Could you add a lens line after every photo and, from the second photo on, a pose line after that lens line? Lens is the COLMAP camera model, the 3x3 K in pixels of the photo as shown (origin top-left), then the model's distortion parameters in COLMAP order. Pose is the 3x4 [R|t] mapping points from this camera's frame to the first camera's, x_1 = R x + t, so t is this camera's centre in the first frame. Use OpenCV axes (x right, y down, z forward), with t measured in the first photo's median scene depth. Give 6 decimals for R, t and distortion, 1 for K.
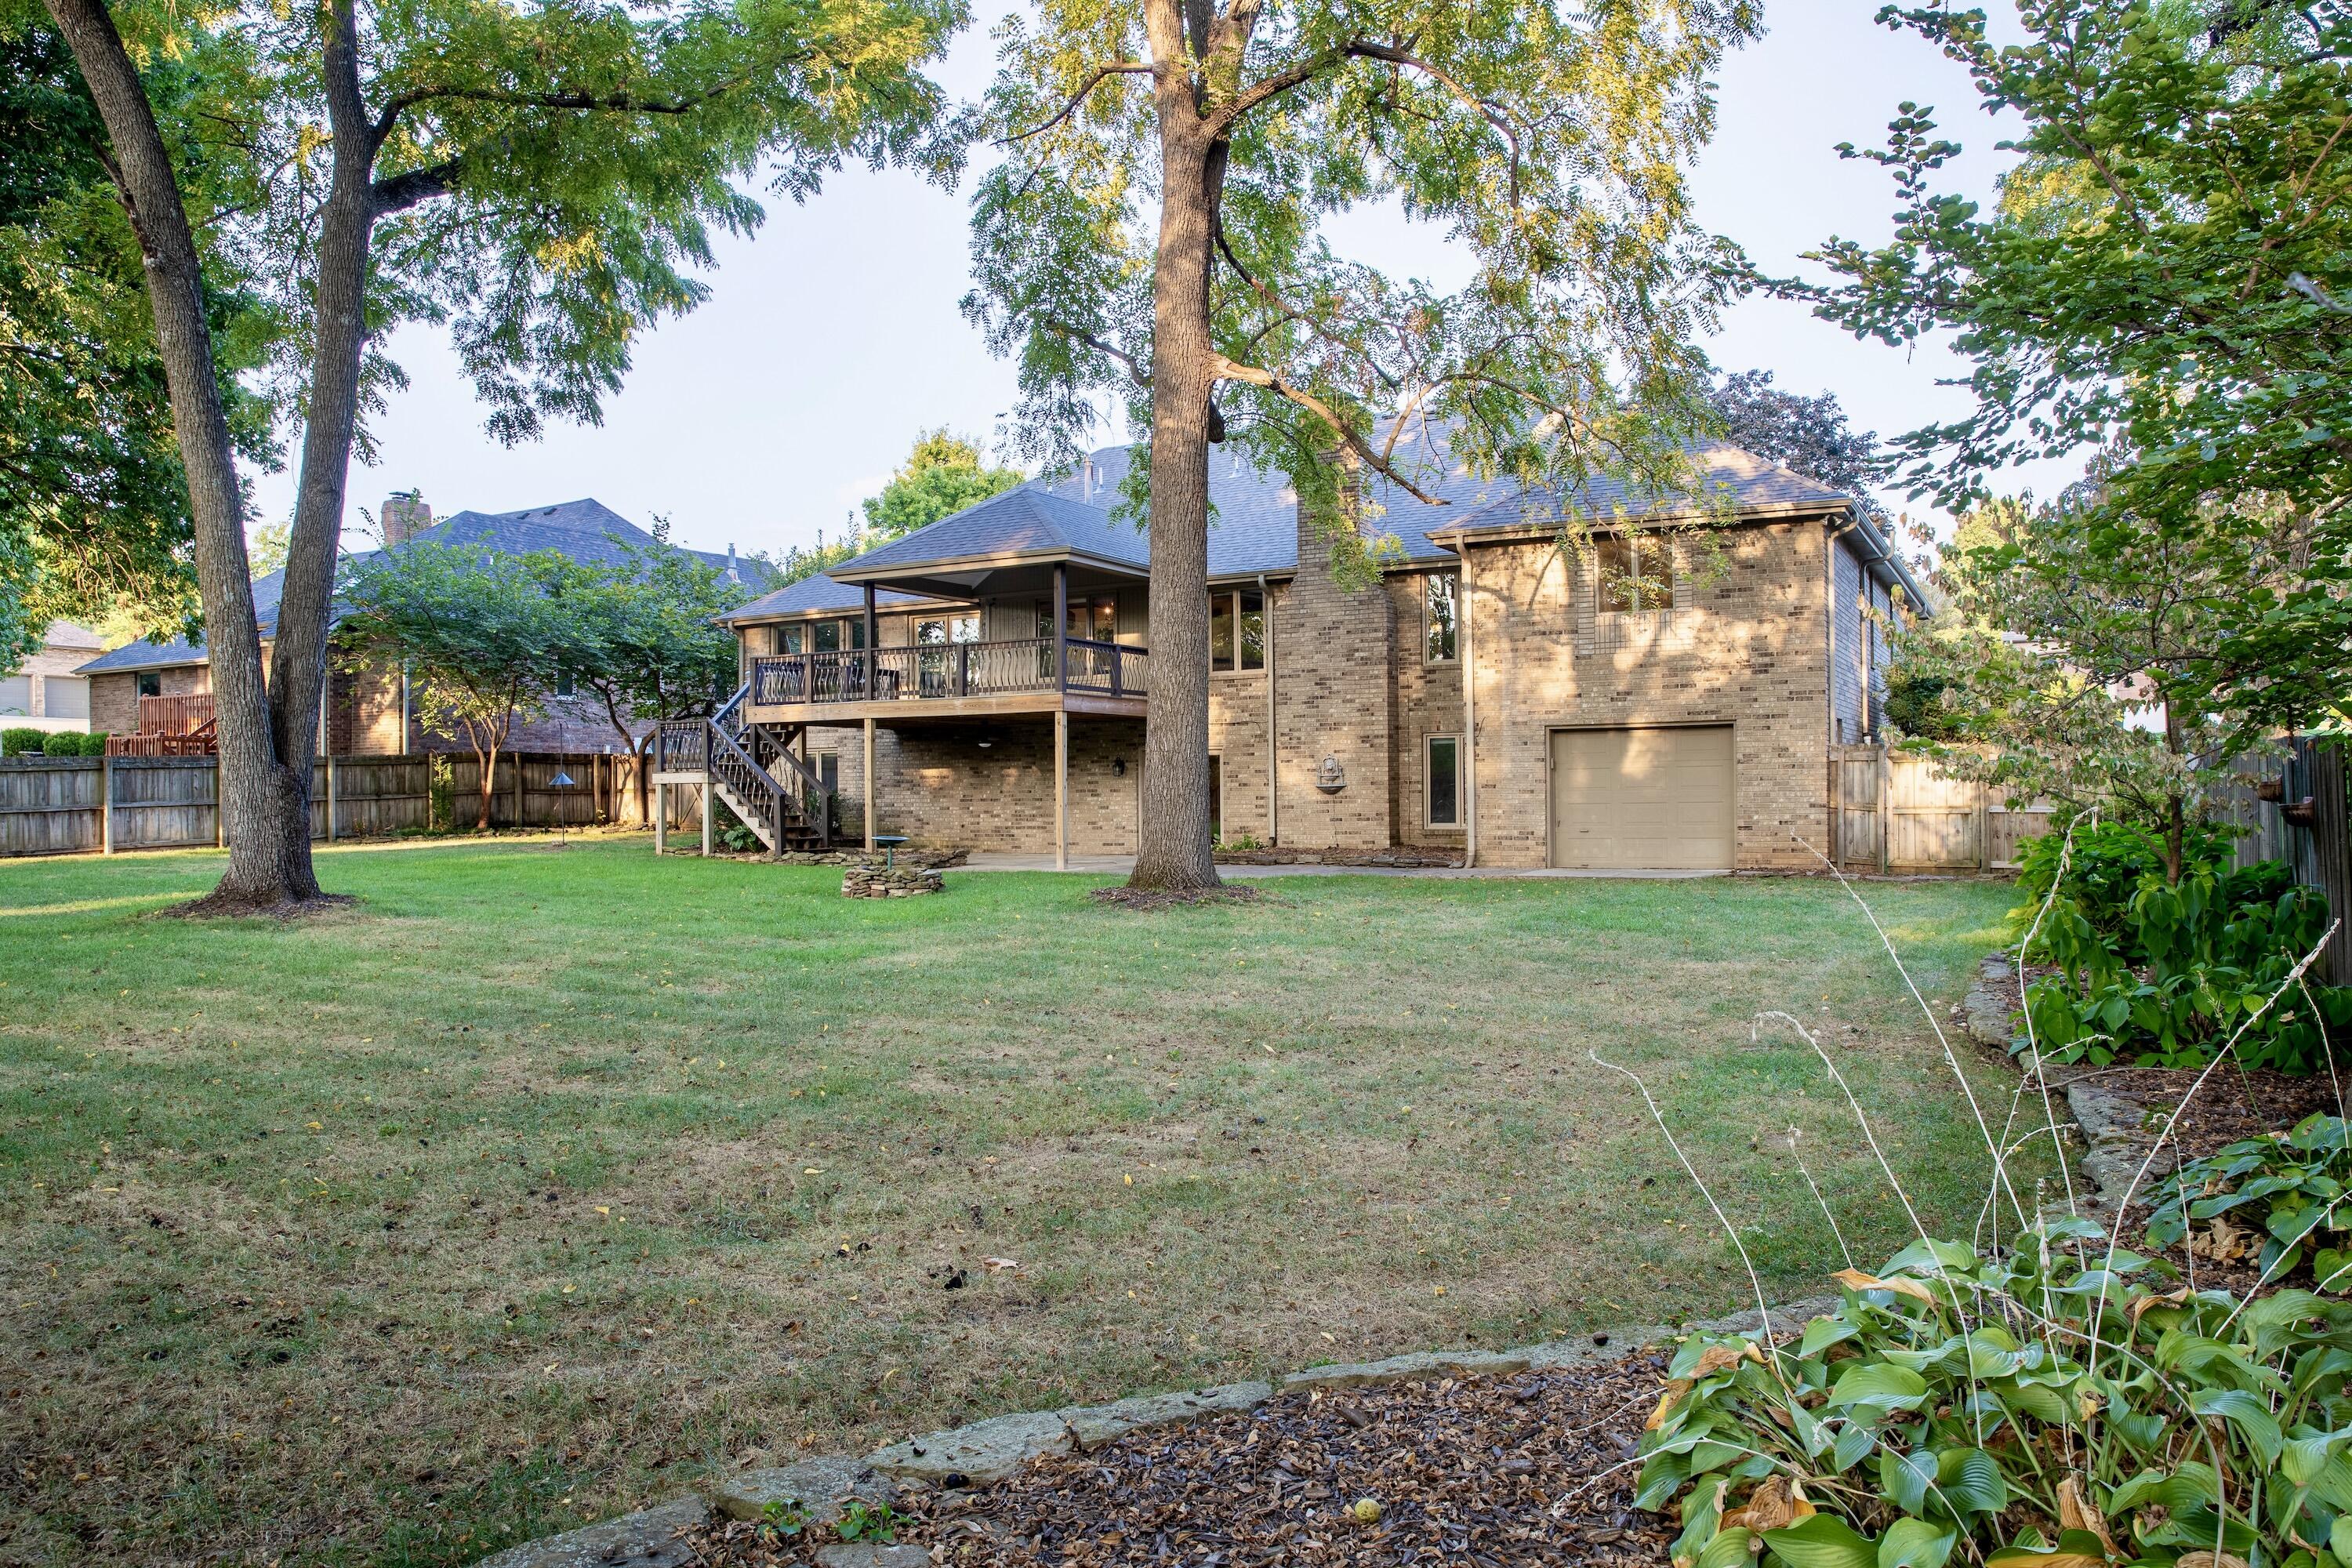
lens RADIAL K [[1566.7, 0, 1182.4], [0, 1566.7, 797.0], [0, 0, 1]] dist [-0.093482, 0.082228]
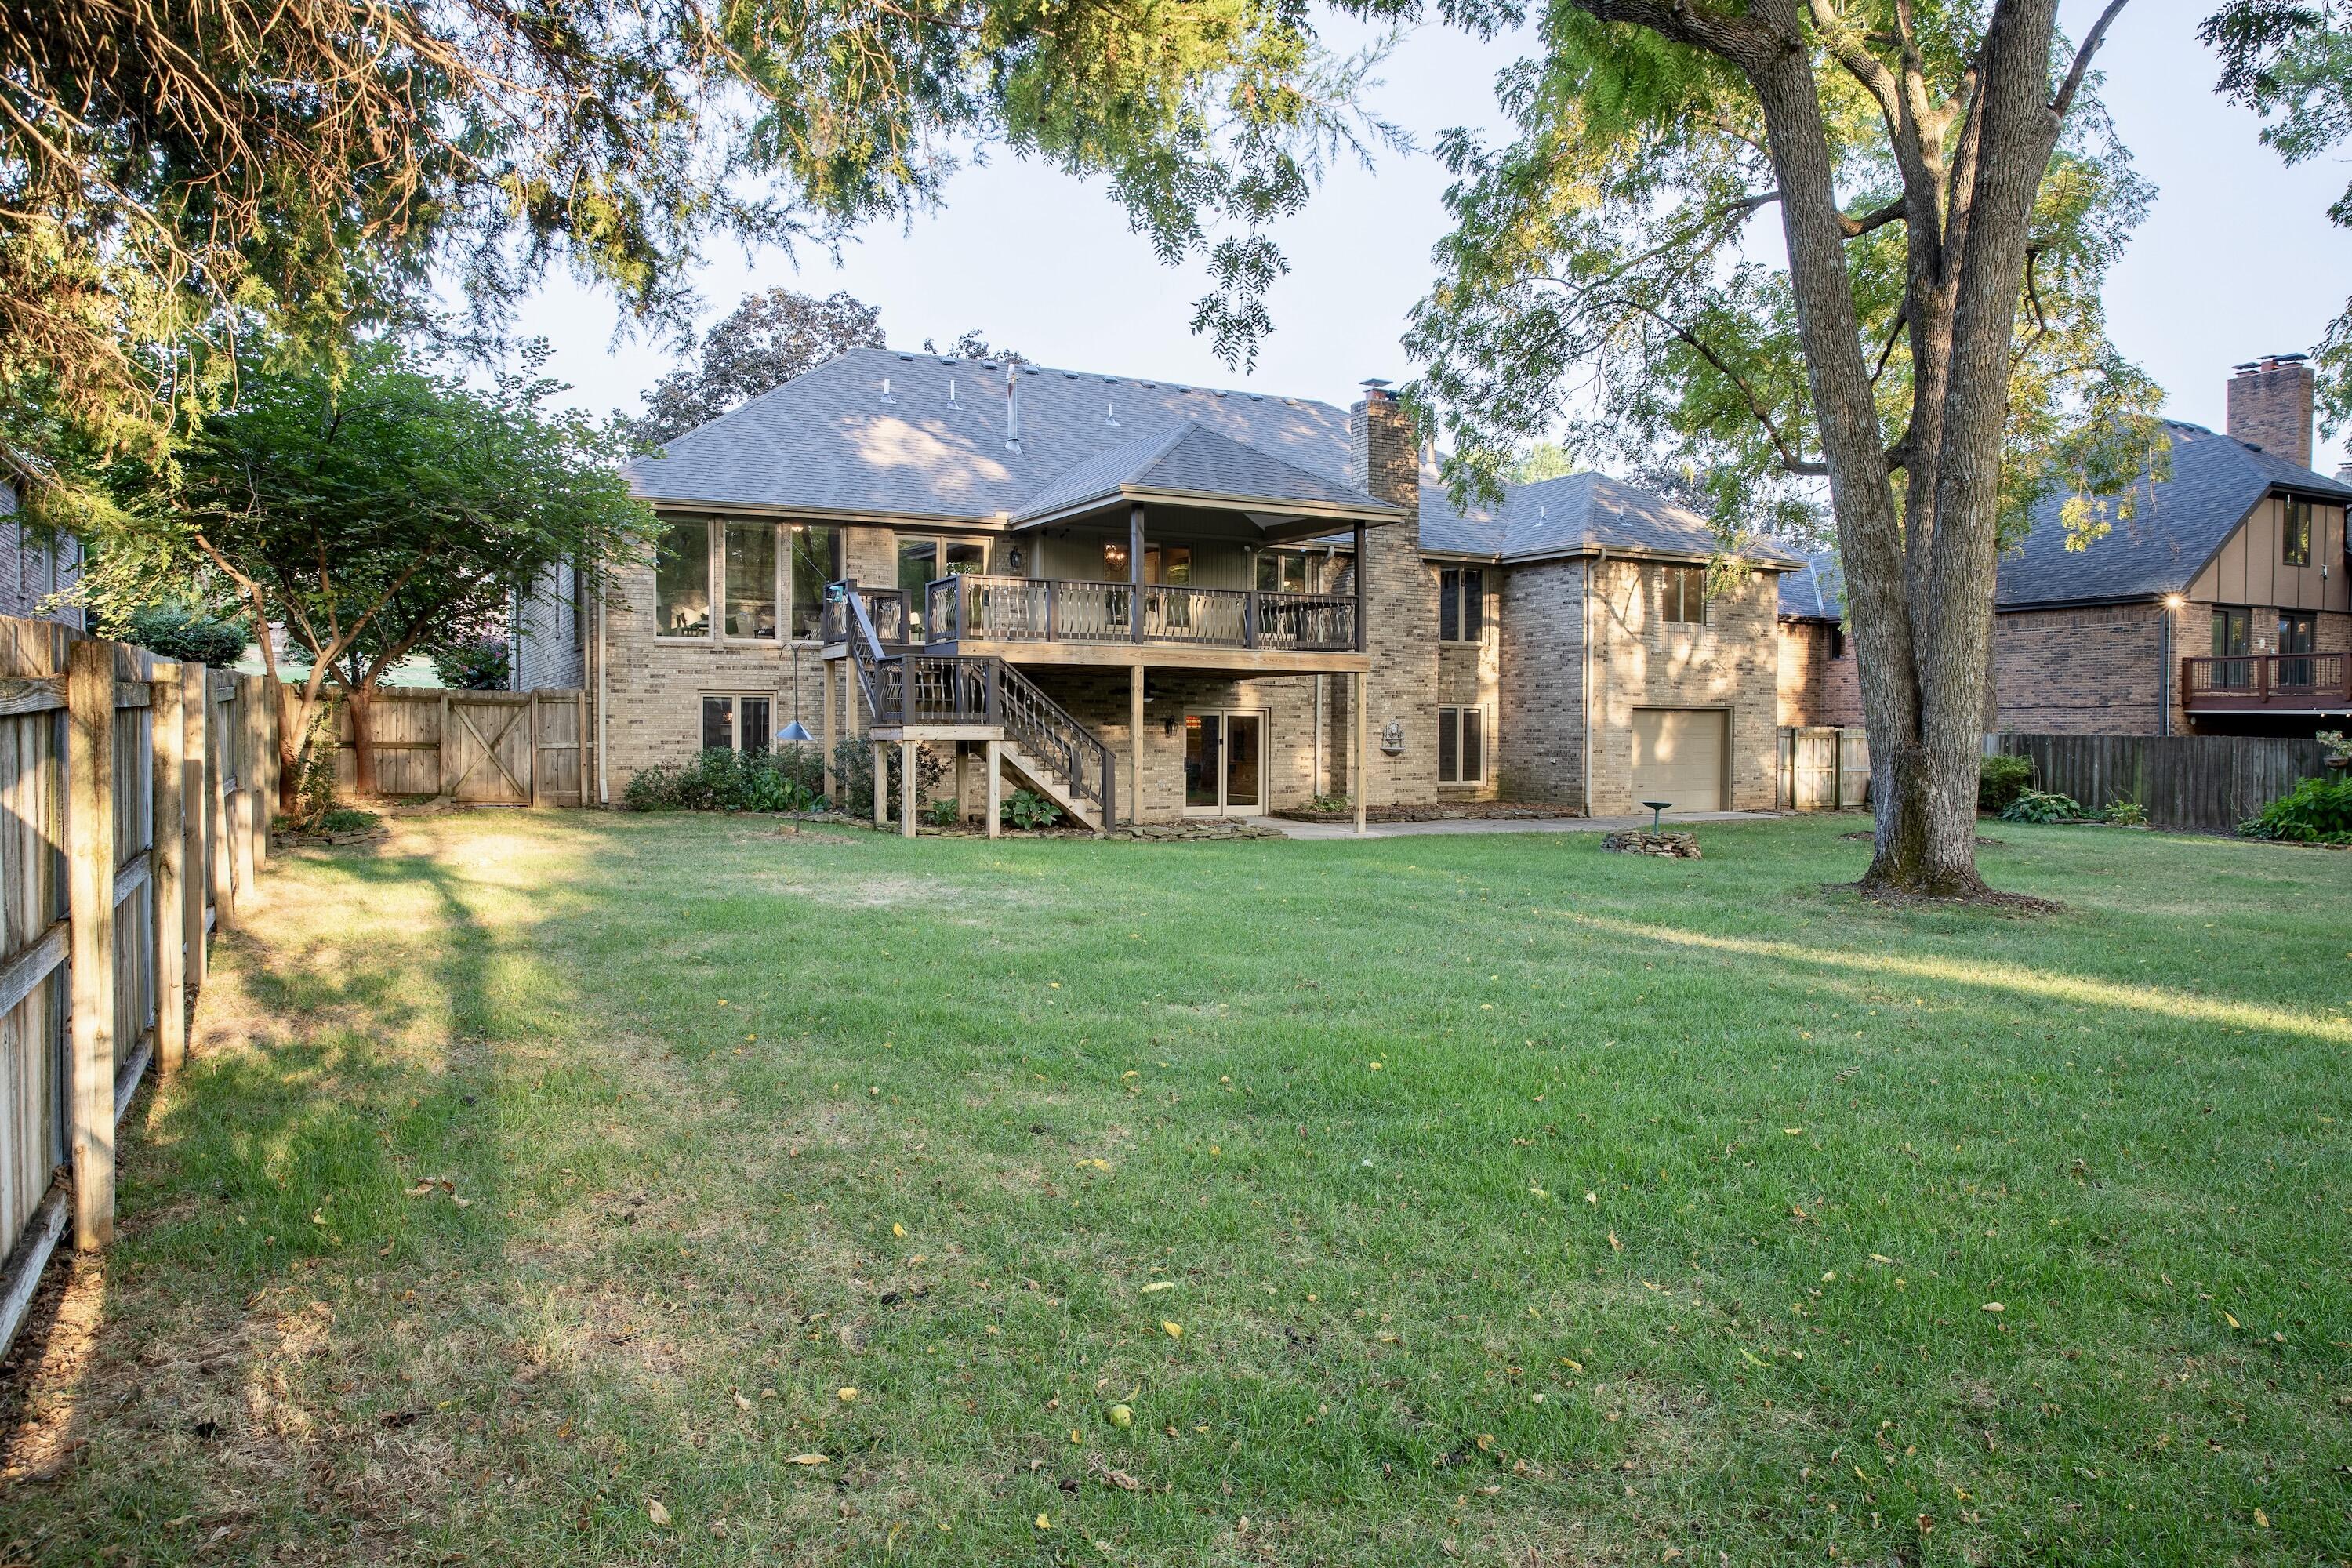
lens RADIAL K [[1566.7, 0, 1182.4], [0, 1566.7, 797.0], [0, 0, 1]] dist [-0.093482, 0.082228]
pose [[0.553918, -0.021257, 0.832300, -0.883880], [-0.006615, 0.999530, 0.029931, -0.004999], [-0.832545, -0.022085, 0.553517, 0.501733]]
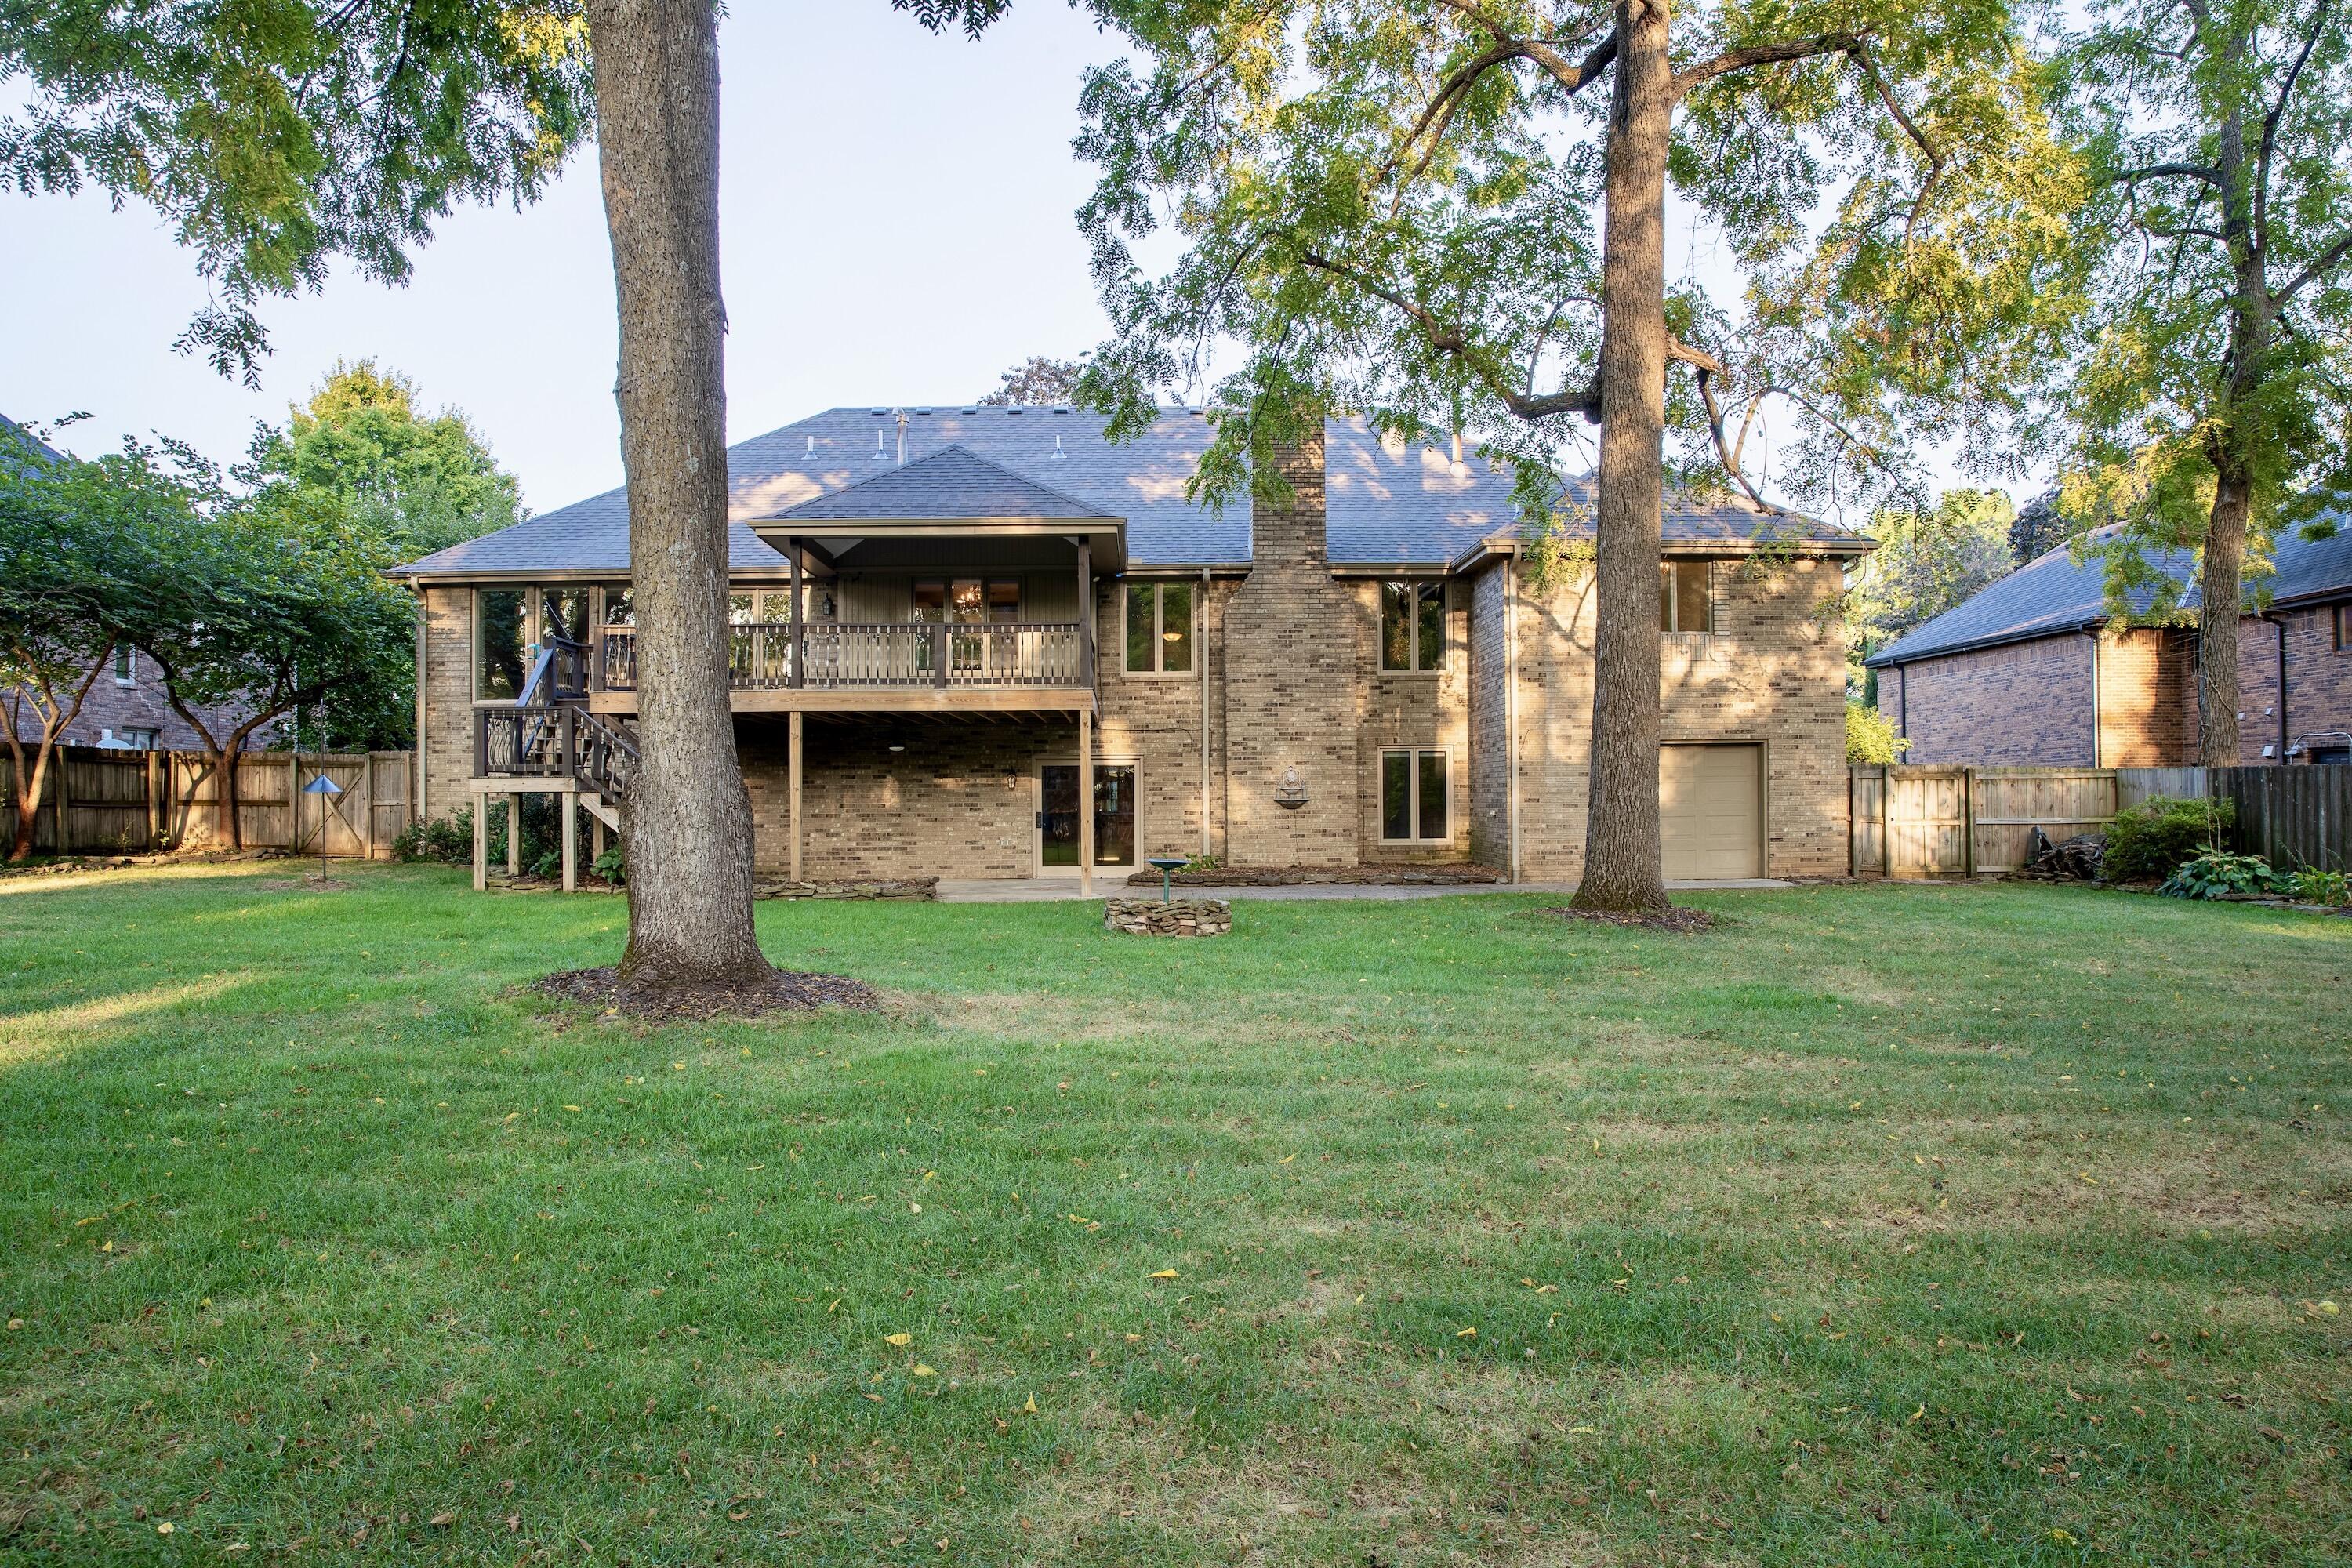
lens RADIAL K [[1566.7, 0, 1182.4], [0, 1566.7, 797.0], [0, 0, 1]] dist [-0.093482, 0.082228]
pose [[0.867218, 0.005585, 0.497897, -0.417344], [0.000503, 0.999927, -0.012092, 0.002357], [-0.497928, 0.010737, 0.867152, 0.217622]]
